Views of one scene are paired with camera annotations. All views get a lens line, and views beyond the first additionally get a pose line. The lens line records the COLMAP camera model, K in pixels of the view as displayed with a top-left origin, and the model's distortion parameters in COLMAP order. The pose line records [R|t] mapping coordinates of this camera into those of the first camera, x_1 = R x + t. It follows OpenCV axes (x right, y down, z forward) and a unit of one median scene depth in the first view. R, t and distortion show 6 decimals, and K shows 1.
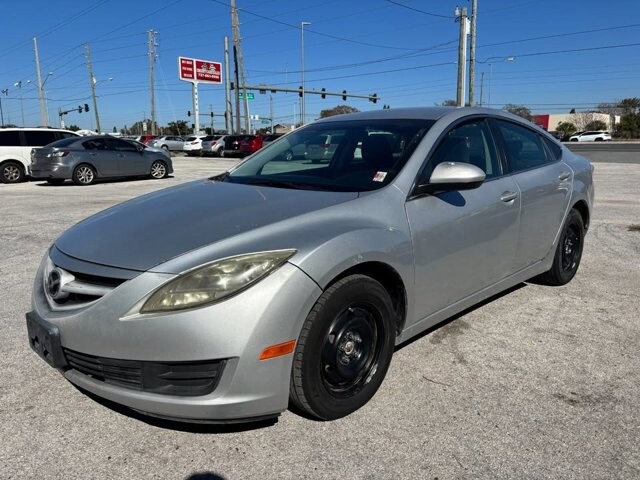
lens RADIAL K [[476.8, 0, 324.8], [0, 476.8, 242.3], [0, 0, 1]] dist [0.018819, -0.010116]
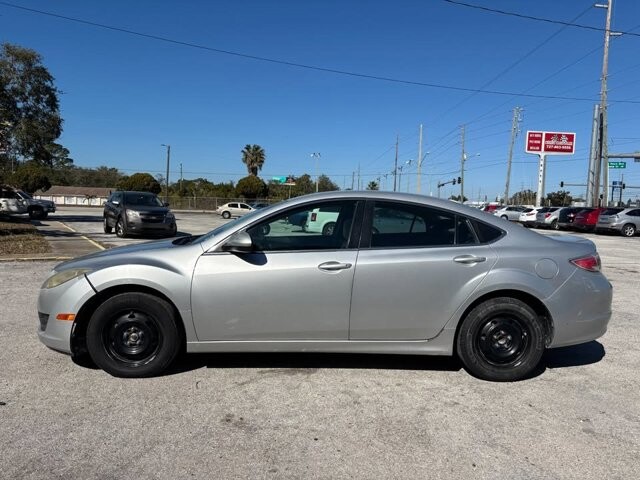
lens RADIAL K [[476.8, 0, 320.9], [0, 476.8, 238.9], [0, 0, 1]] dist [0.018819, -0.010116]
pose [[0.735183, 0.071201, -0.674119, 0.073172], [-0.170746, 0.981854, -0.082509, -0.003777], [0.656012, 0.175762, 0.734000, 0.007067]]
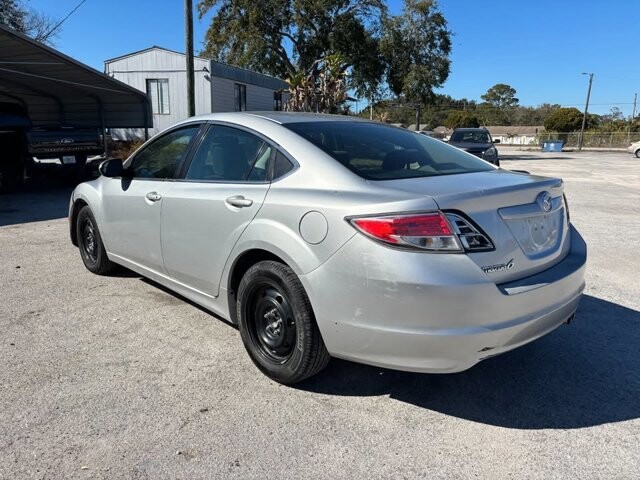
lens RADIAL K [[476.8, 0, 320.4], [0, 476.8, 237.7], [0, 0, 1]] dist [0.018819, -0.010116]
pose [[-0.033371, 0.209476, -0.977244, 0.093785], [-0.214904, 0.953413, 0.211706, -0.020546], [0.976065, 0.217079, 0.013201, 0.088404]]
